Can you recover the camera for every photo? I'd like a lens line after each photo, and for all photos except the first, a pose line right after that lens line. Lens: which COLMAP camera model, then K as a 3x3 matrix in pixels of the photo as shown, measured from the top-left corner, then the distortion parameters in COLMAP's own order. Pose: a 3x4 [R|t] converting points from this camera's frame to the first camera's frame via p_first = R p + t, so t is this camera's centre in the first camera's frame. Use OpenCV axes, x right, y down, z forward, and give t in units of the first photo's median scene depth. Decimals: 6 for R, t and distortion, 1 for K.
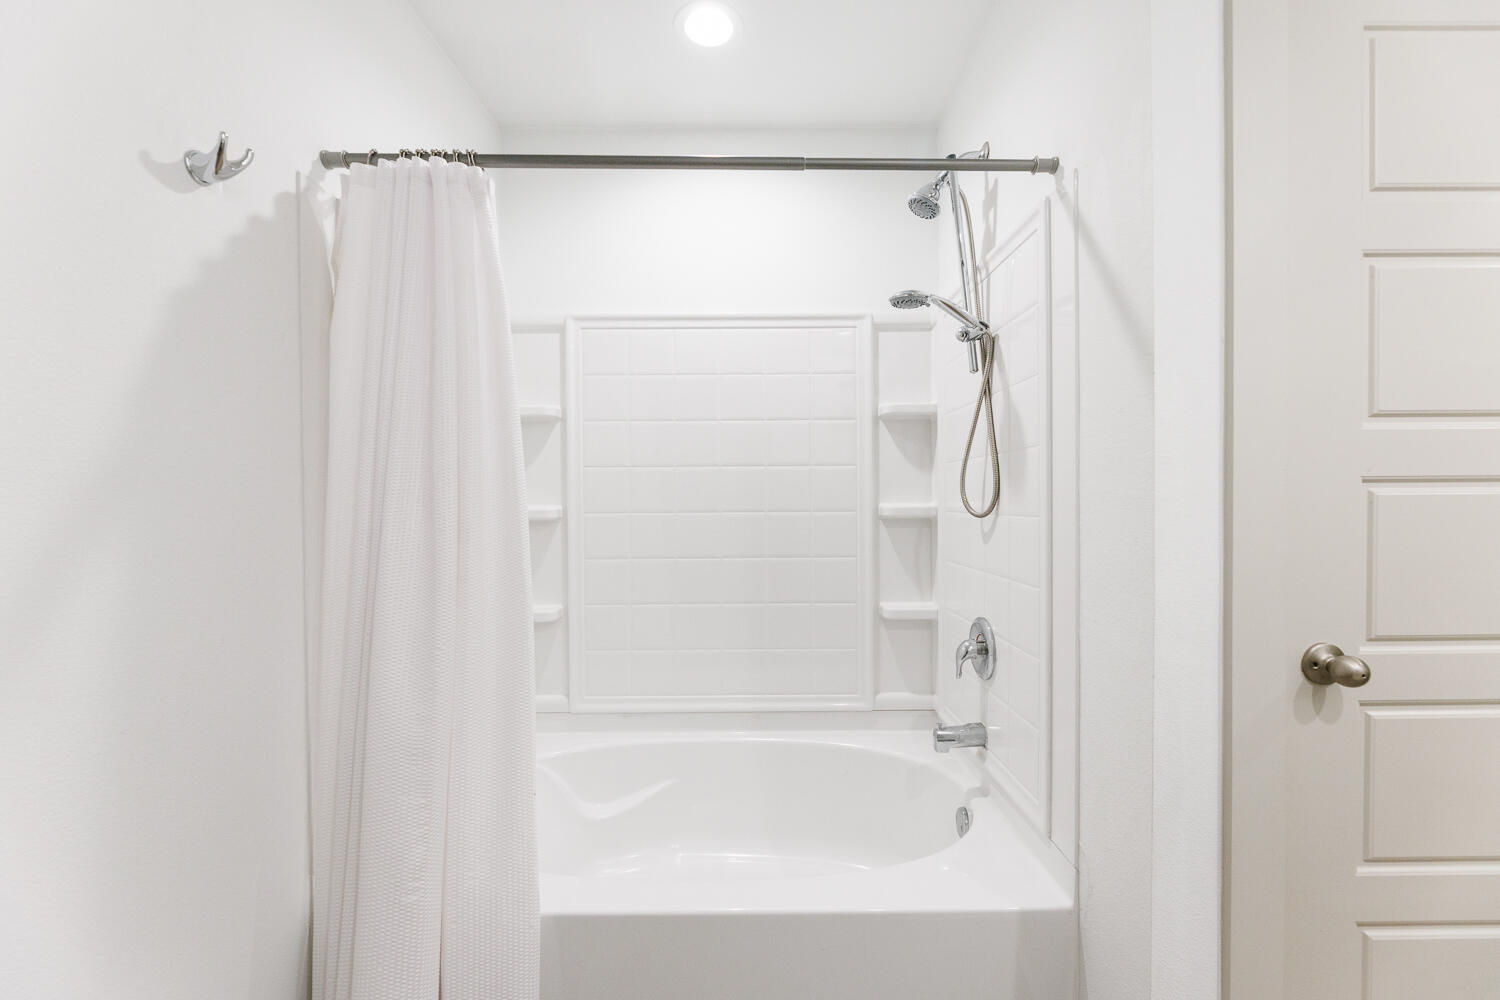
lens RADIAL K [[615.7, 0, 753.6], [0, 615.7, 506.3], [0, 0, 1]] dist [-0.006880, 0.000242]
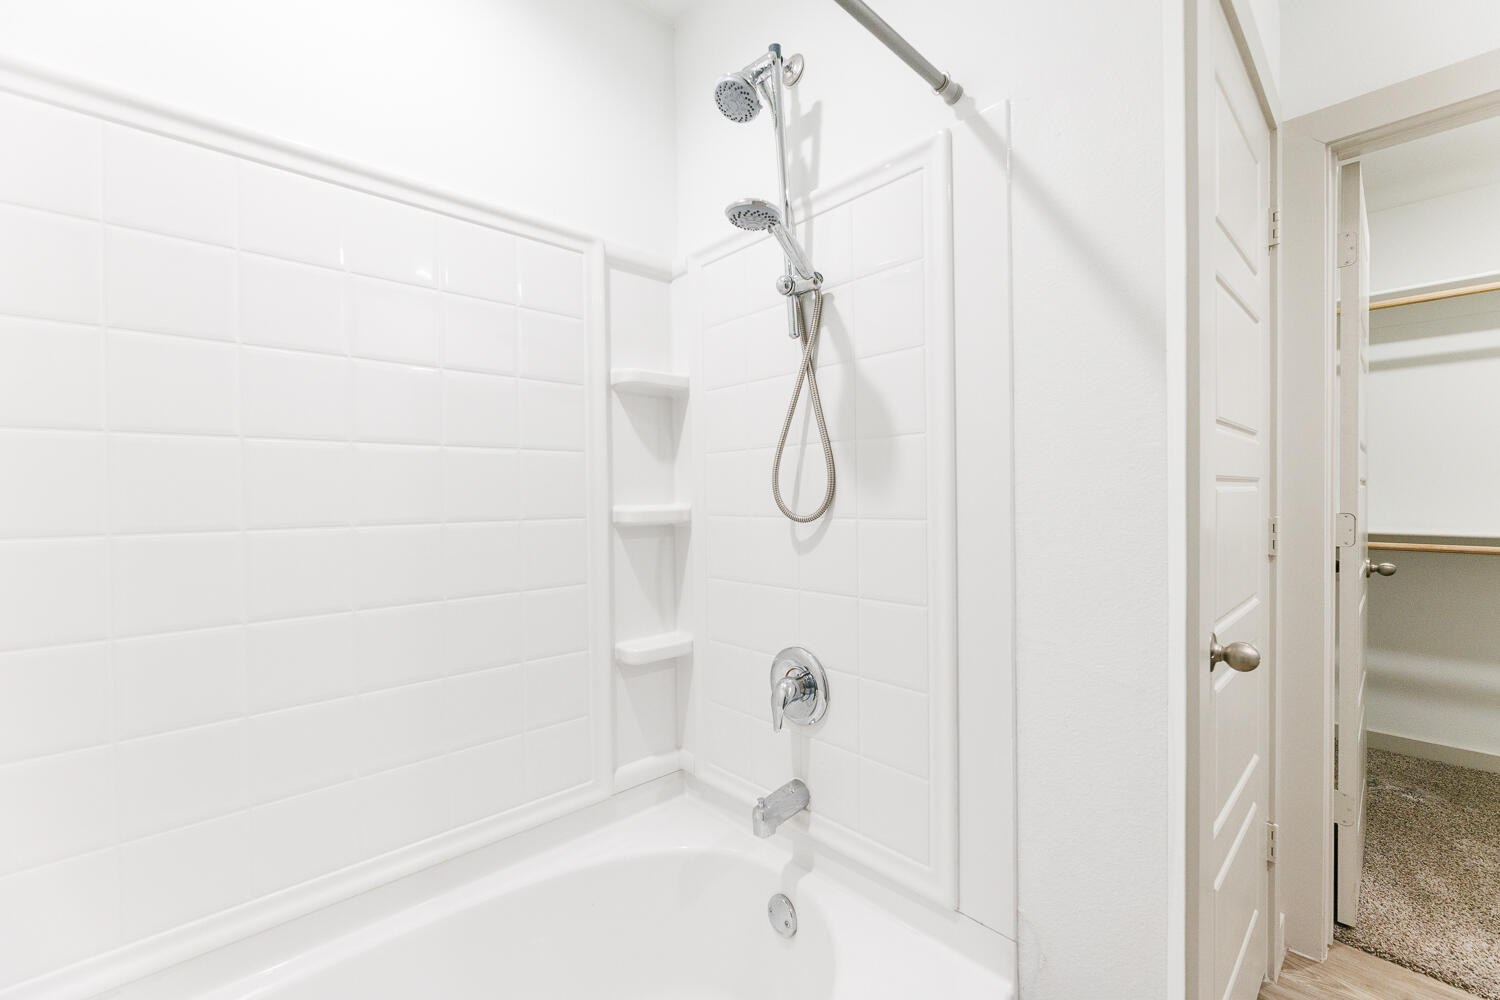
lens RADIAL K [[615.7, 0, 768.5], [0, 615.7, 500.7], [0, 0, 1]] dist [-0.006880, 0.000242]
pose [[0.720368, -0.008183, 0.693544, -0.211245], [0.014767, 0.999885, -0.003540, -0.006746], [-0.693435, 0.012792, 0.720406, 0.457155]]
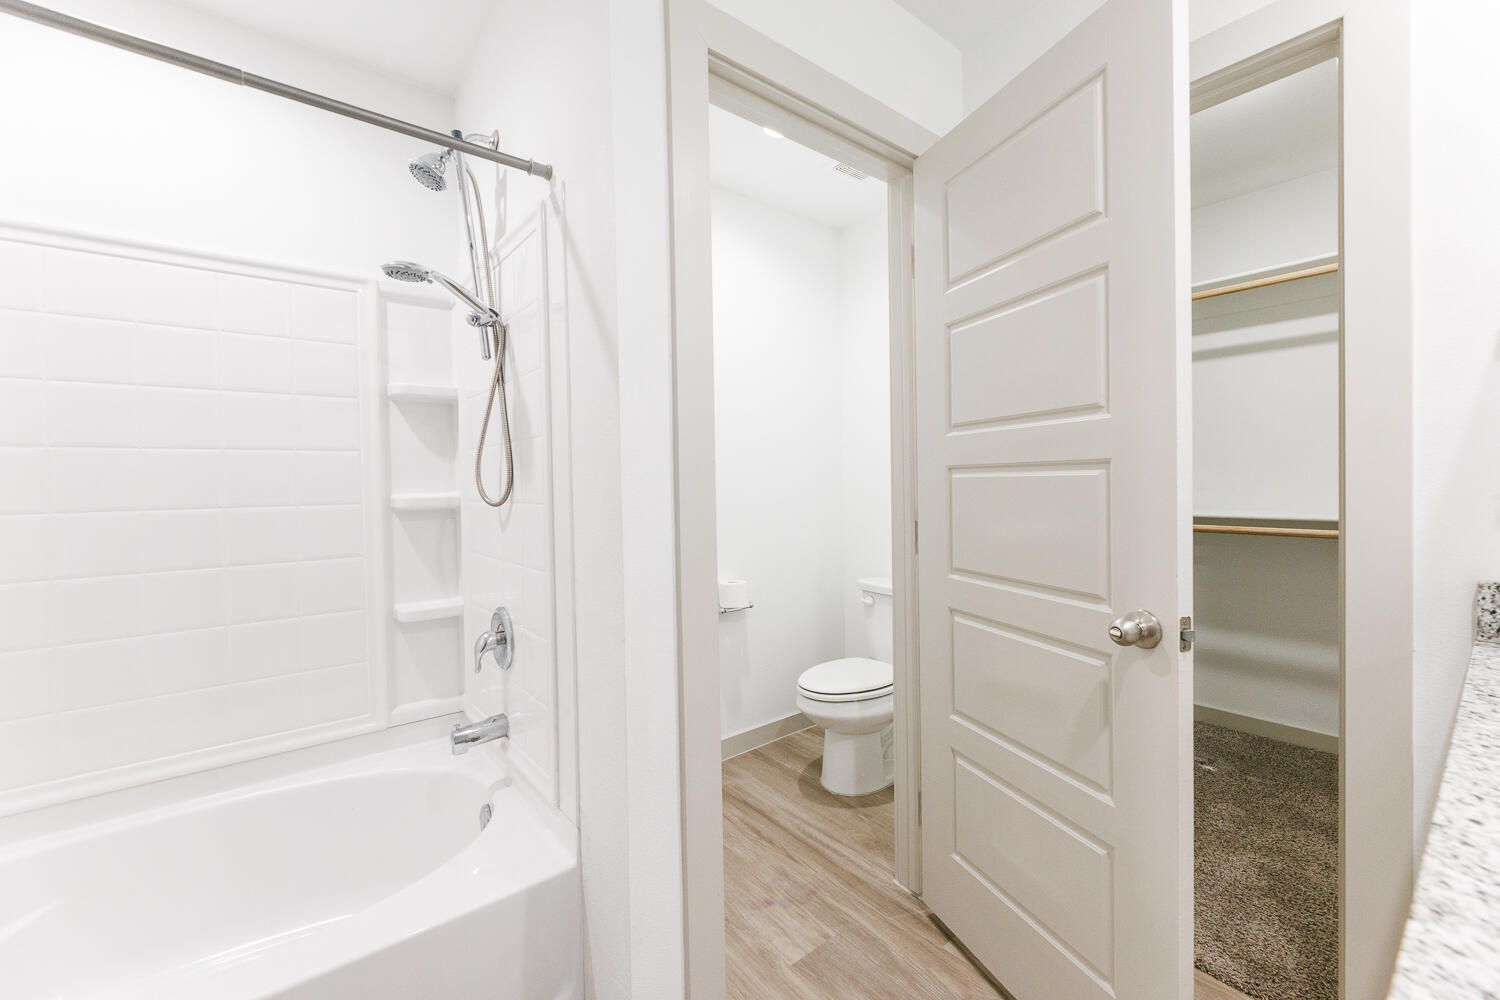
lens RADIAL K [[615.7, 0, 764.2], [0, 615.7, 489.7], [0, 0, 1]] dist [-0.006880, 0.000242]
pose [[0.774239, -0.016024, 0.632690, 0.076500], [0.020962, 0.999780, -0.000330, 0.000744], [-0.632546, 0.013518, 0.774405, -0.040189]]
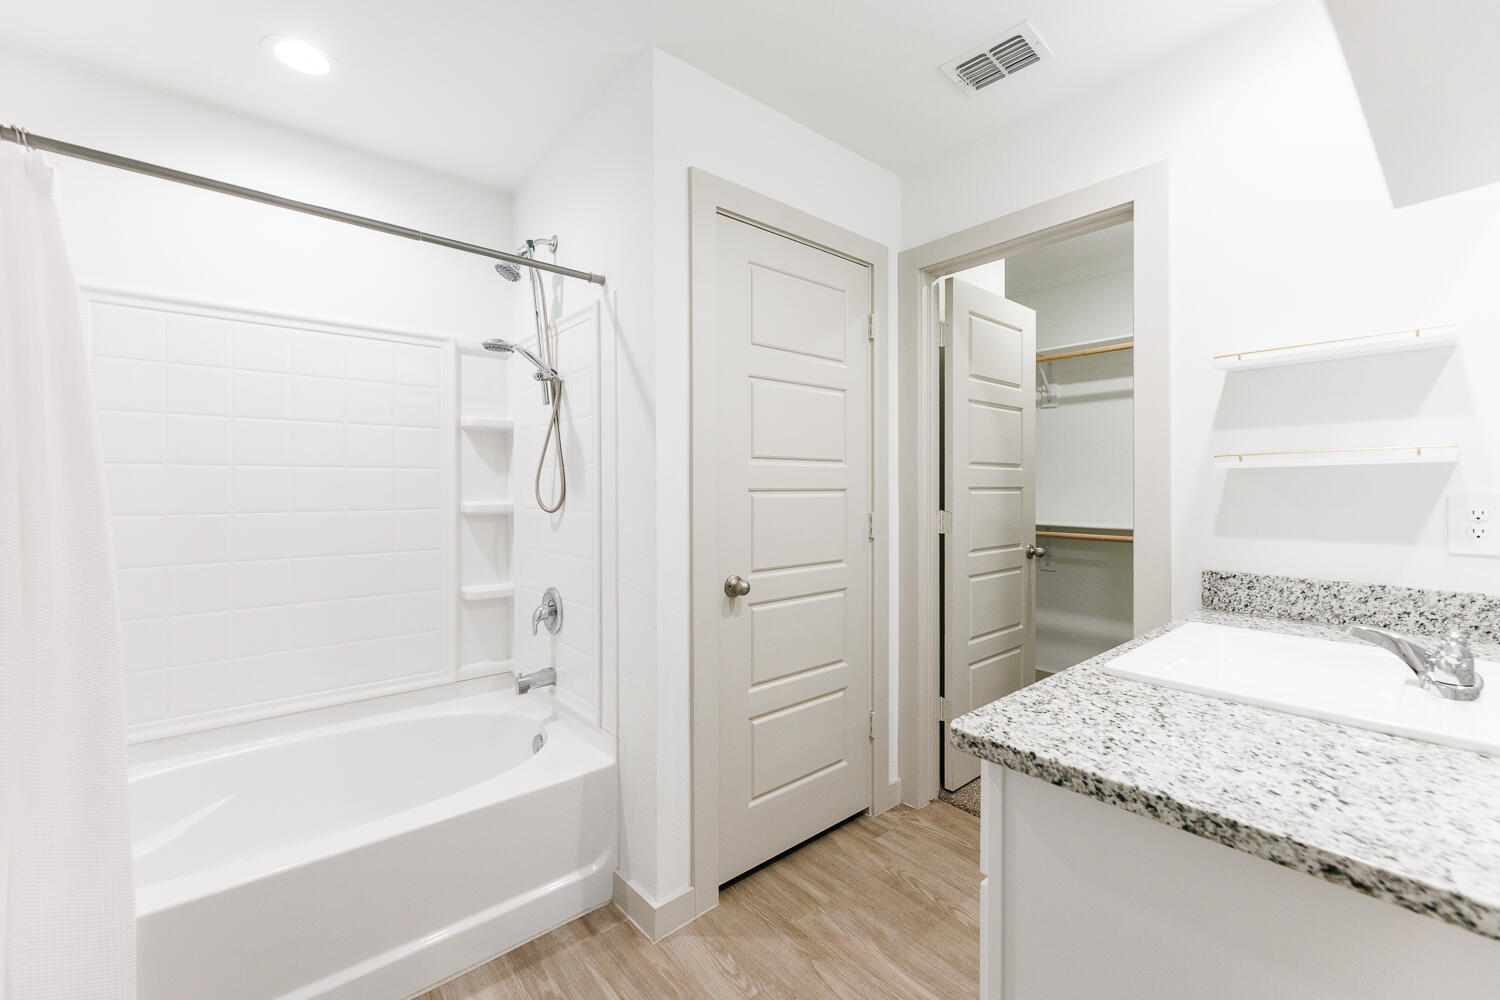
lens RADIAL K [[615.7, 0, 758.7], [0, 615.7, 487.1], [0, 0, 1]] dist [-0.006880, 0.000242]
pose [[0.758836, 0.005367, 0.651260, -0.161569], [0.006619, 0.999851, -0.015951, -0.013123], [-0.651248, 0.016415, 0.758687, -0.314052]]
